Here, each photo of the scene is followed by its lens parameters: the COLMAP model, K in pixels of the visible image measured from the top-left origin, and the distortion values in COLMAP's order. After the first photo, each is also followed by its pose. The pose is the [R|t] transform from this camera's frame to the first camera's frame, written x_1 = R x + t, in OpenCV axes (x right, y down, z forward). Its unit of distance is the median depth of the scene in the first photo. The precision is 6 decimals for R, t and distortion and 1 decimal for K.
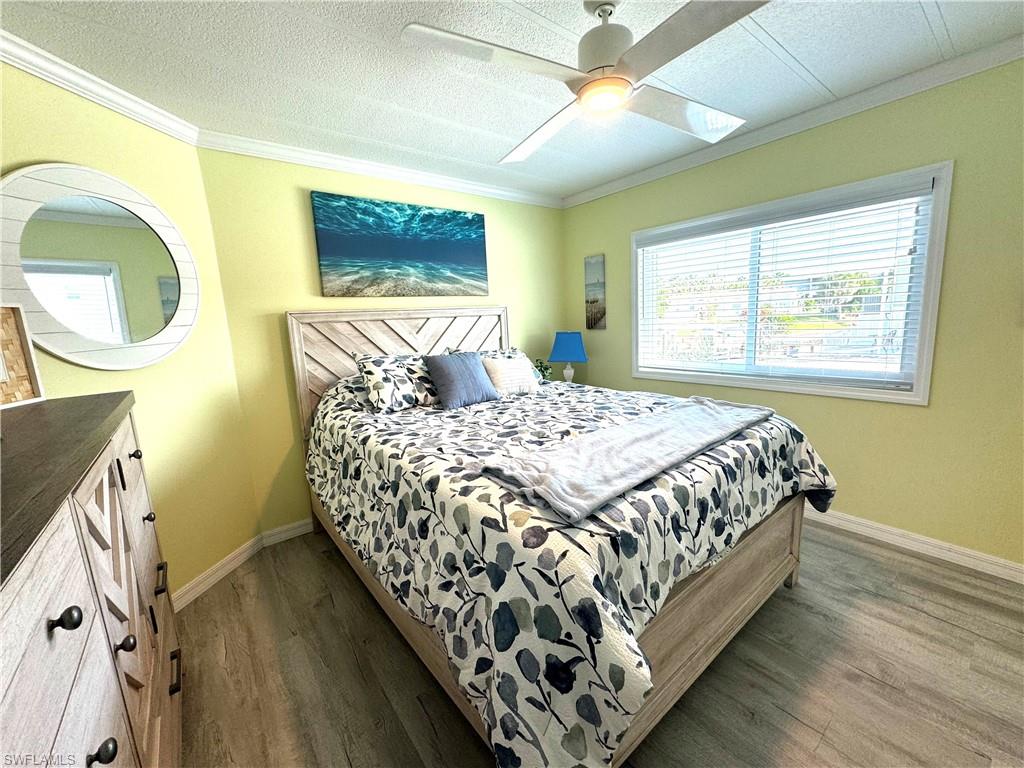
lens RADIAL K [[407.9, 0, 512.1], [0, 407.9, 383.4], [0, 0, 1]] dist [-0.003482, 0.000467]
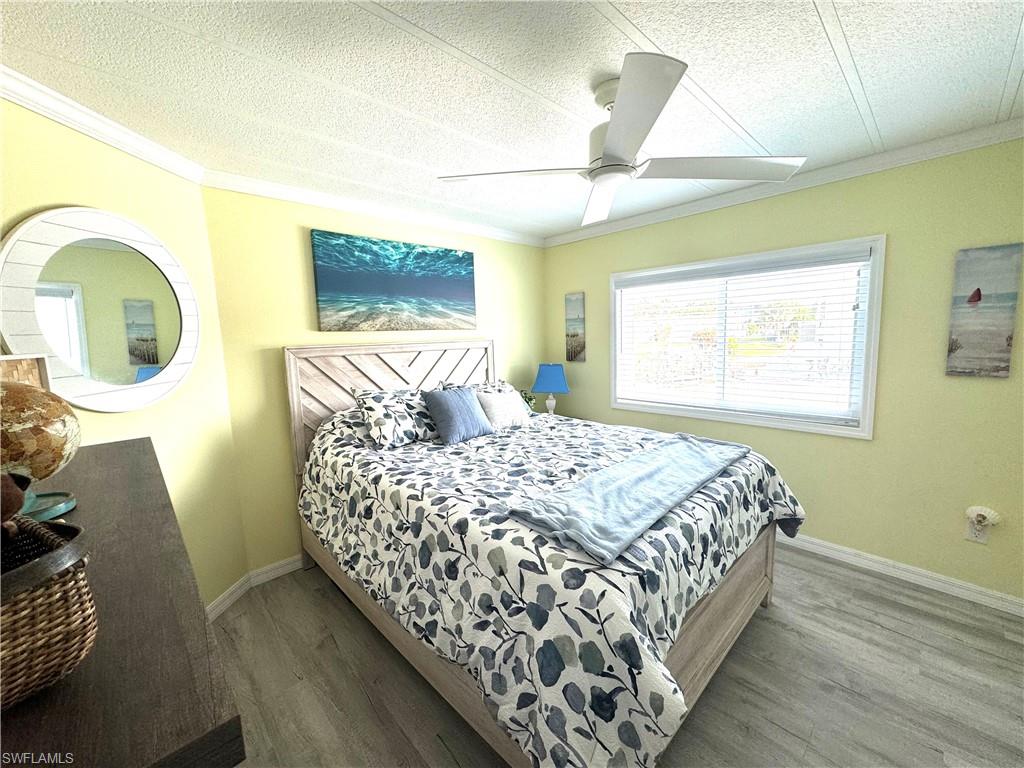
lens RADIAL K [[407.9, 0, 511.4], [0, 407.9, 383.0], [0, 0, 1]] dist [-0.003482, 0.000467]
pose [[0.995403, 0.007228, 0.095502, -0.119836], [-0.002982, 0.999004, -0.044525, -0.057827], [-0.095728, 0.044035, 0.994433, -0.063270]]
